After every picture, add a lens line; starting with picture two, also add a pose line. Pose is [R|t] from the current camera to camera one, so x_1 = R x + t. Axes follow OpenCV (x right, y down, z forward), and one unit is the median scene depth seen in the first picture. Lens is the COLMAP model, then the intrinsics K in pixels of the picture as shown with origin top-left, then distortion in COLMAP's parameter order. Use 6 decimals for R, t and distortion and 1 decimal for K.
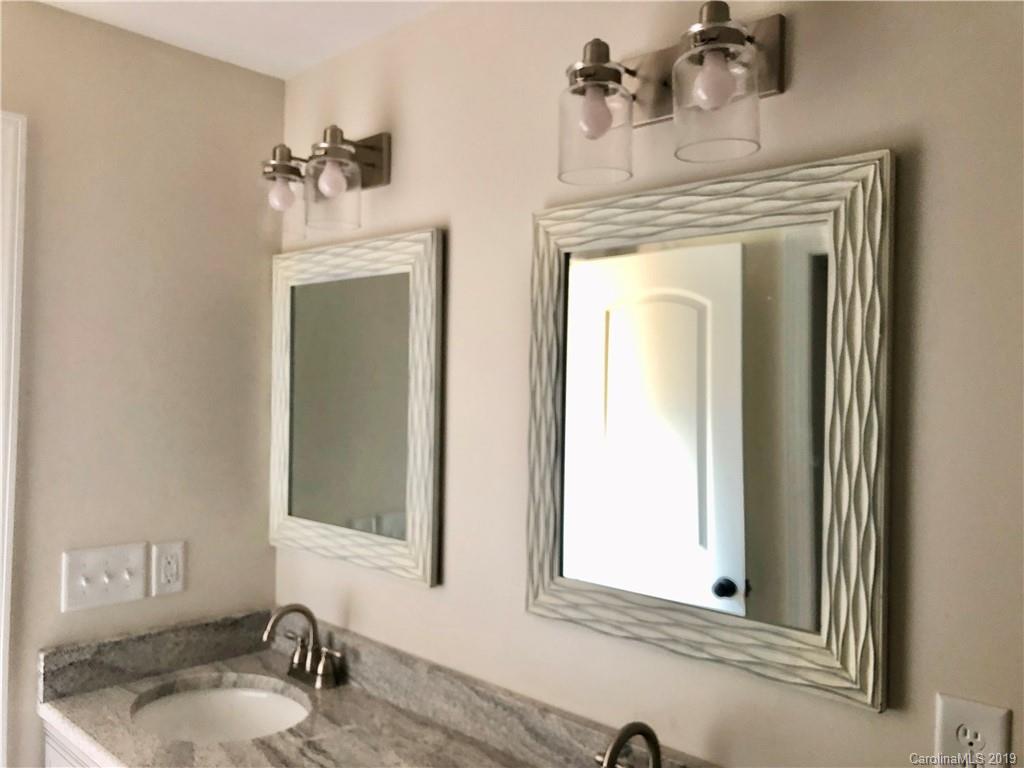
lens RADIAL K [[851.3, 0, 512.5], [0, 851.3, 382.9], [0, 0, 1]] dist [0.004911, 0.013397]
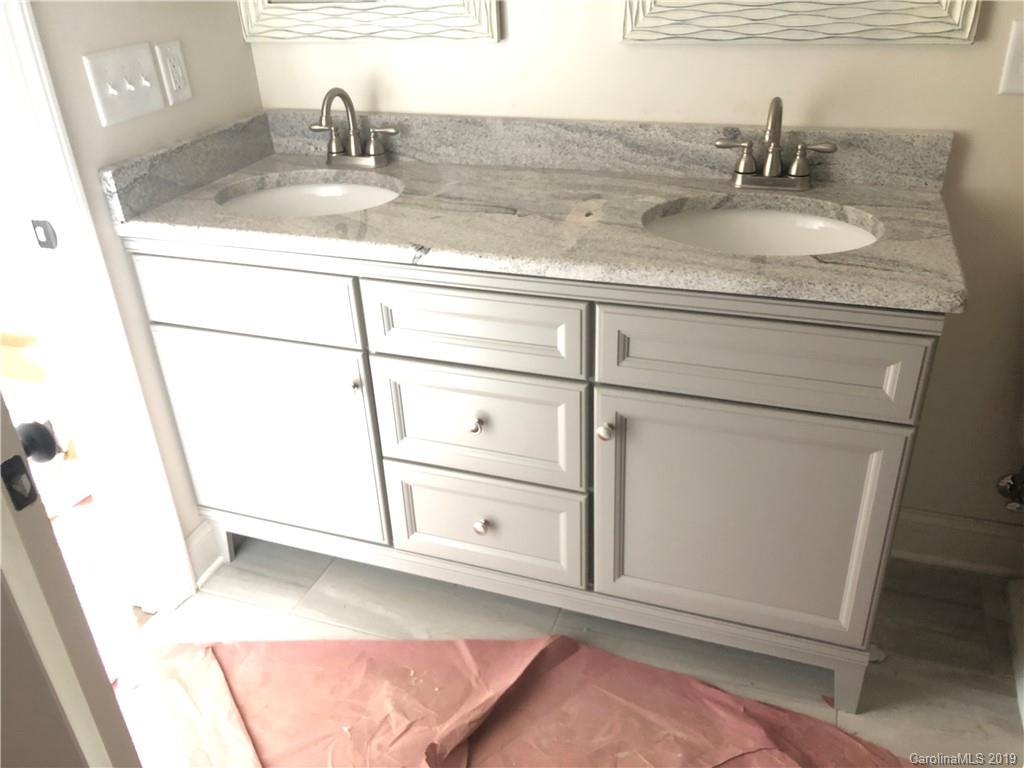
lens RADIAL K [[851.3, 0, 510.2], [0, 851.3, 381.1], [0, 0, 1]] dist [0.004911, 0.013397]
pose [[0.912316, -0.252345, 0.322492, -0.495262], [0.062152, 0.863760, 0.500055, 0.076199], [-0.404742, -0.436165, 0.803706, -0.015437]]
